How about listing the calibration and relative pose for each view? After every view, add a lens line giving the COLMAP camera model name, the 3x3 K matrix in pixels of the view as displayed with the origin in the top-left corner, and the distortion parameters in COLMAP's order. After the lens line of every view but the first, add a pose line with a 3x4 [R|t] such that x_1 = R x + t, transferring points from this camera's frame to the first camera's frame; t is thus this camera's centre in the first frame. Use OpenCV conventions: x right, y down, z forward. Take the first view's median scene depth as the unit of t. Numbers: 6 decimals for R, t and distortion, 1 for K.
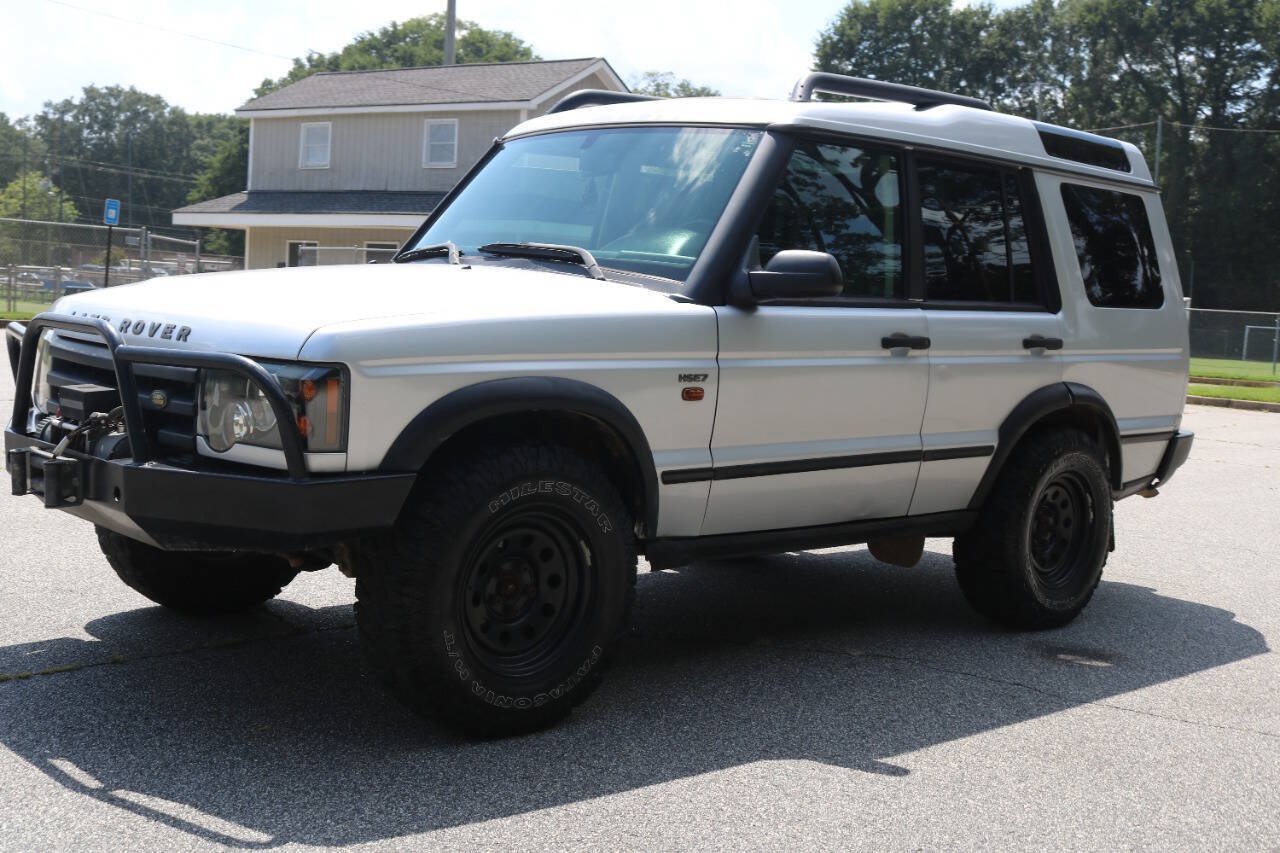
lens RADIAL K [[1508.6, 0, 637.2], [0, 1508.6, 430.8], [0, 0, 1]] dist [-0.123721, 0.168826]
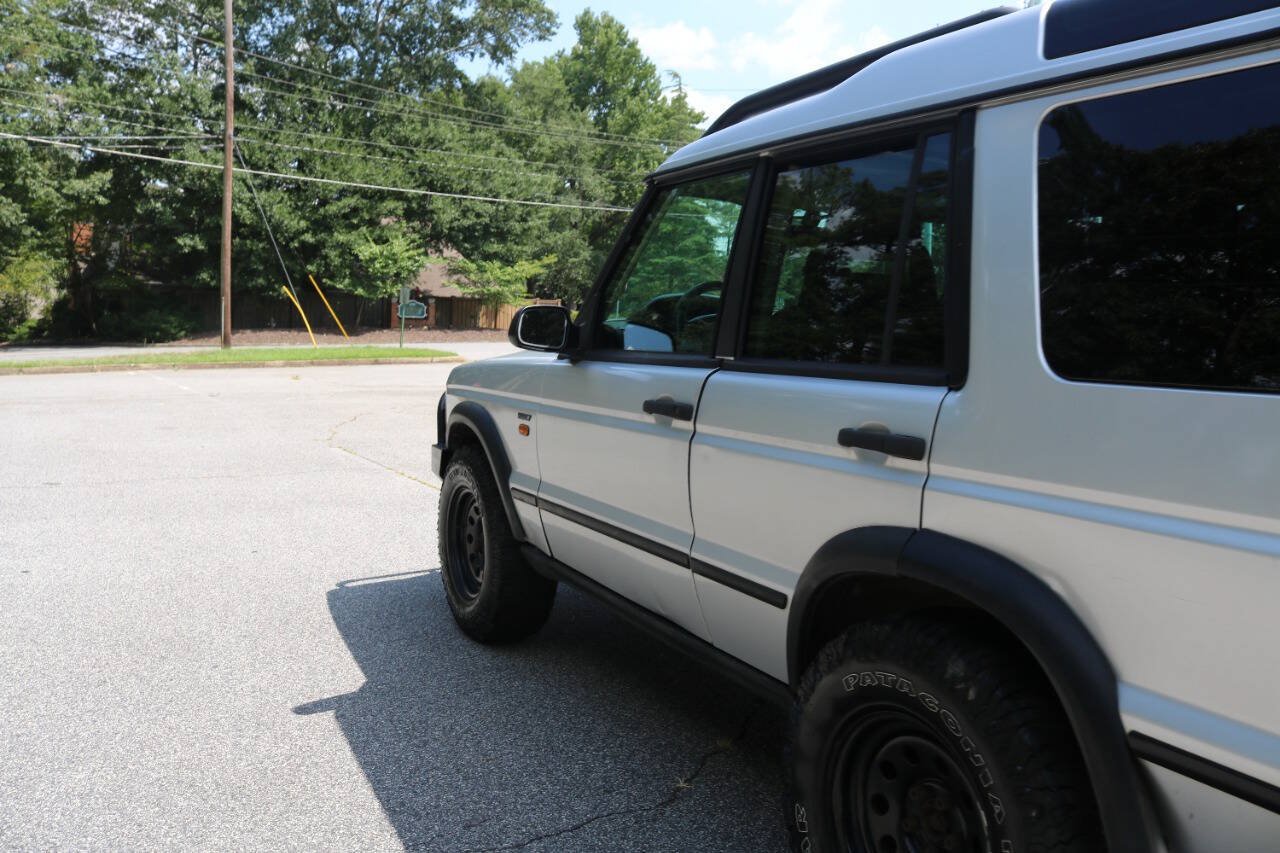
lens RADIAL K [[1050.5, 0, 637.6], [0, 1050.5, 422.8], [0, 0, 1]] dist [-0.161200, 0.134138]
pose [[-0.265906, 0.031063, -0.963498, 0.658395], [-0.136482, 0.988200, 0.069526, -0.080562], [0.954289, 0.149988, -0.258529, 1.035812]]
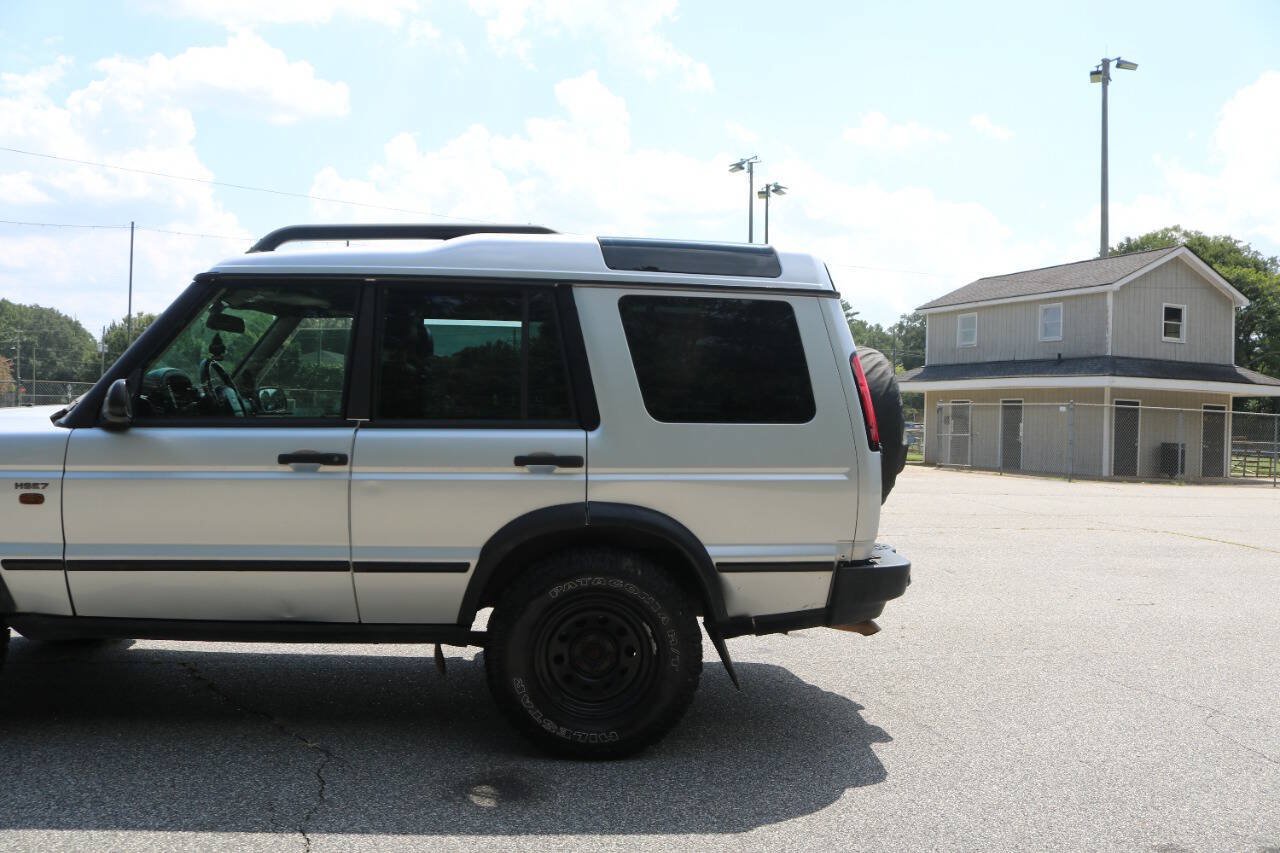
lens RADIAL K [[1050.5, 0, 637.6], [0, 1050.5, 422.8], [0, 0, 1]] dist [-0.161200, 0.134138]
pose [[0.797692, -0.028097, -0.602411, 0.744953], [-0.038312, 0.994535, -0.097118, -0.019564], [0.601848, 0.100550, 0.792256, 0.503916]]
